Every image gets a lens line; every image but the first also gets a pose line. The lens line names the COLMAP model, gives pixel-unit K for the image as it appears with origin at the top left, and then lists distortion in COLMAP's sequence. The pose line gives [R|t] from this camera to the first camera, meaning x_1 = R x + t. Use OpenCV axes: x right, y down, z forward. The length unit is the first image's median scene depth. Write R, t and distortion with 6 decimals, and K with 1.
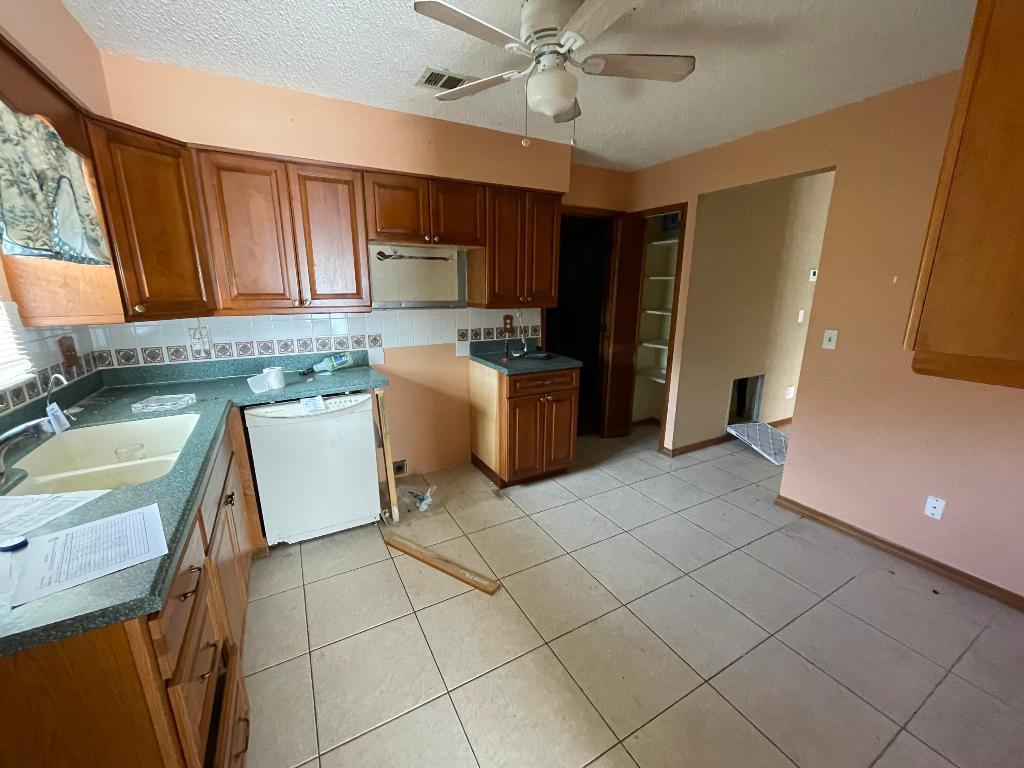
lens RADIAL K [[406.6, 0, 513.9], [0, 406.6, 384.3], [0, 0, 1]] dist [-0.007053, 0.000398]
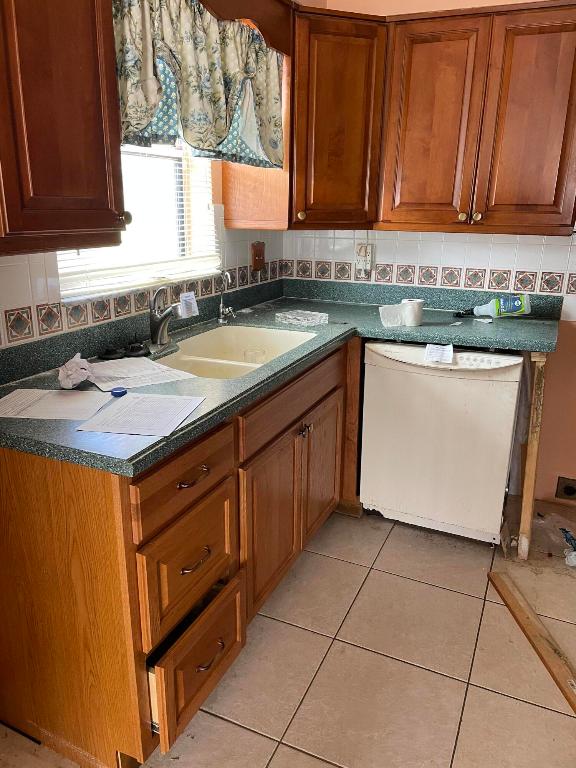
lens RADIAL K [[574.2, 0, 282.8], [0, 574.2, 388.3], [0, 0, 1]] dist [0.072826, -0.093178]
pose [[0.583110, 0.251509, -0.772480, 0.180402], [-0.203632, 0.965764, 0.160727, -0.001845], [0.786458, 0.063580, 0.614362, 0.126506]]
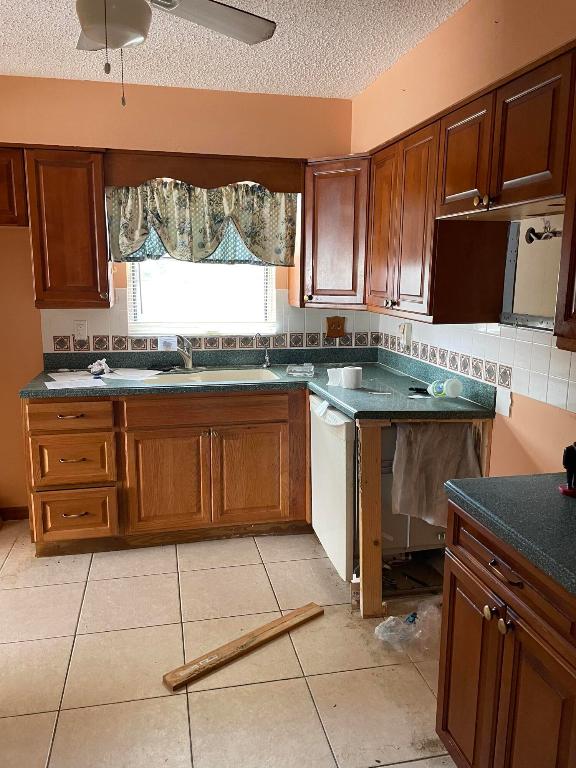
lens RADIAL K [[574.2, 0, 288.8], [0, 574.2, 379.7], [0, 0, 1]] dist [0.072826, -0.093178]
pose [[-0.286481, 0.168948, -0.943072, 0.783076], [-0.240989, 0.939976, 0.241599, -0.322359], [0.927283, 0.296484, -0.228570, 1.248642]]
